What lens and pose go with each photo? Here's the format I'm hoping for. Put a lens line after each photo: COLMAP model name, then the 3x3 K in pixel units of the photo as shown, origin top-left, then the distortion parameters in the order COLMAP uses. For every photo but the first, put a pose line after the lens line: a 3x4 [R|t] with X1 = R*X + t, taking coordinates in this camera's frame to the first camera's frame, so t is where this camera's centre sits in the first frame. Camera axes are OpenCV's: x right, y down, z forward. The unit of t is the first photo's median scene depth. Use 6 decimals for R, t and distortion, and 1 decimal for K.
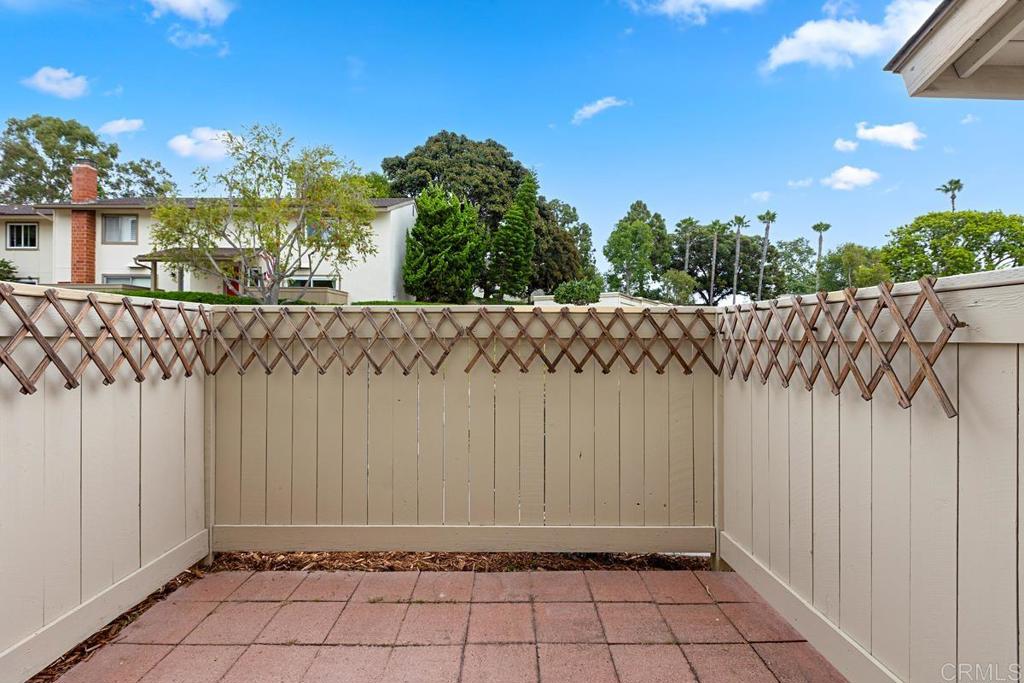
lens RADIAL K [[455.1, 0, 513.4], [0, 455.1, 333.3], [0, 0, 1]] dist [0.000791, -0.001210]
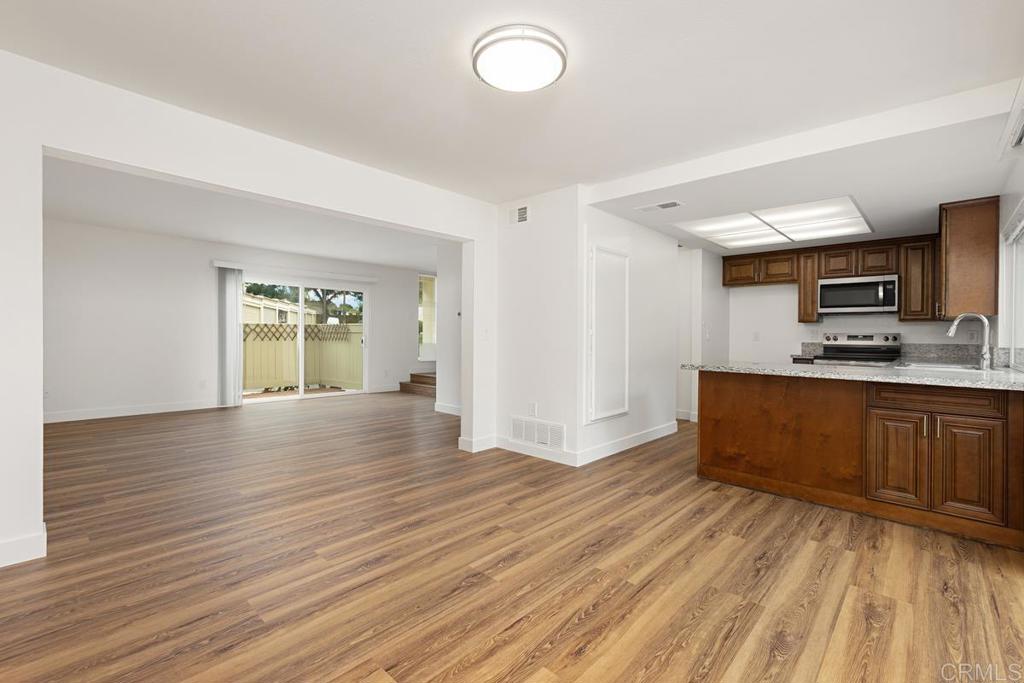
lens RADIAL K [[455.1, 0, 513.4], [0, 455.1, 333.3], [0, 0, 1]] dist [0.000791, -0.001210]
pose [[0.695604, -0.000582, 0.718425, -0.067566], [-0.008340, 0.999926, 0.008885, -0.001340], [-0.718377, -0.012172, 0.695548, -0.162597]]
